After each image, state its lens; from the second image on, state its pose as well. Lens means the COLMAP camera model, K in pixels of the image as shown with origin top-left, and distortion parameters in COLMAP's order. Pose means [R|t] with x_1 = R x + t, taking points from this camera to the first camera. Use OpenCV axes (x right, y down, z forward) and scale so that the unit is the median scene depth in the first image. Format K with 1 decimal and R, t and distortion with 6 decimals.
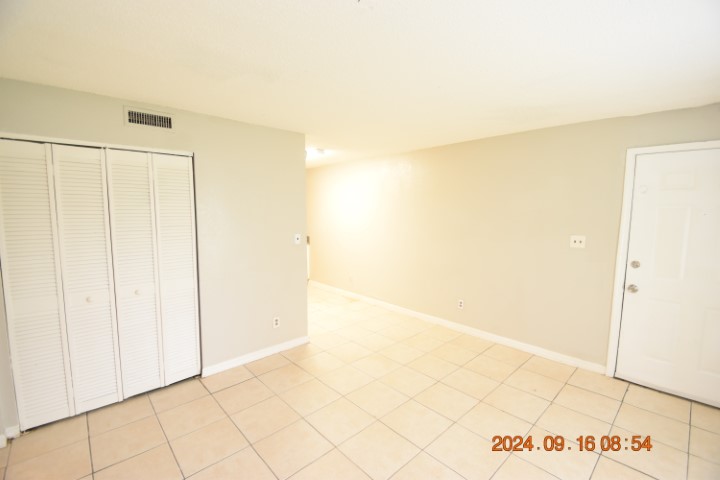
lens RADIAL K [[314.3, 0, 359.3], [0, 314.3, 239.0], [0, 0, 1]] dist [-0.002056, -0.005221]
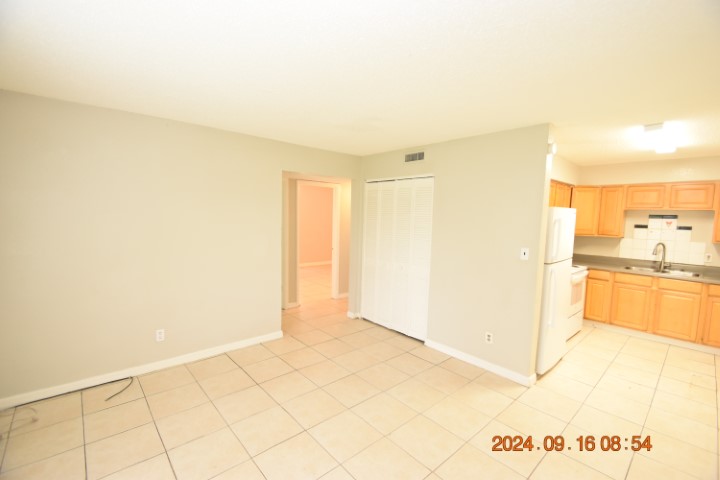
lens RADIAL K [[314.3, 0, 358.9], [0, 314.3, 241.8], [0, 0, 1]] dist [-0.002056, -0.005221]
pose [[-0.025322, 0.082063, -0.996305, 0.739220], [-0.115655, 0.989692, 0.084458, -0.059725], [0.992967, 0.117366, -0.015570, 0.666228]]
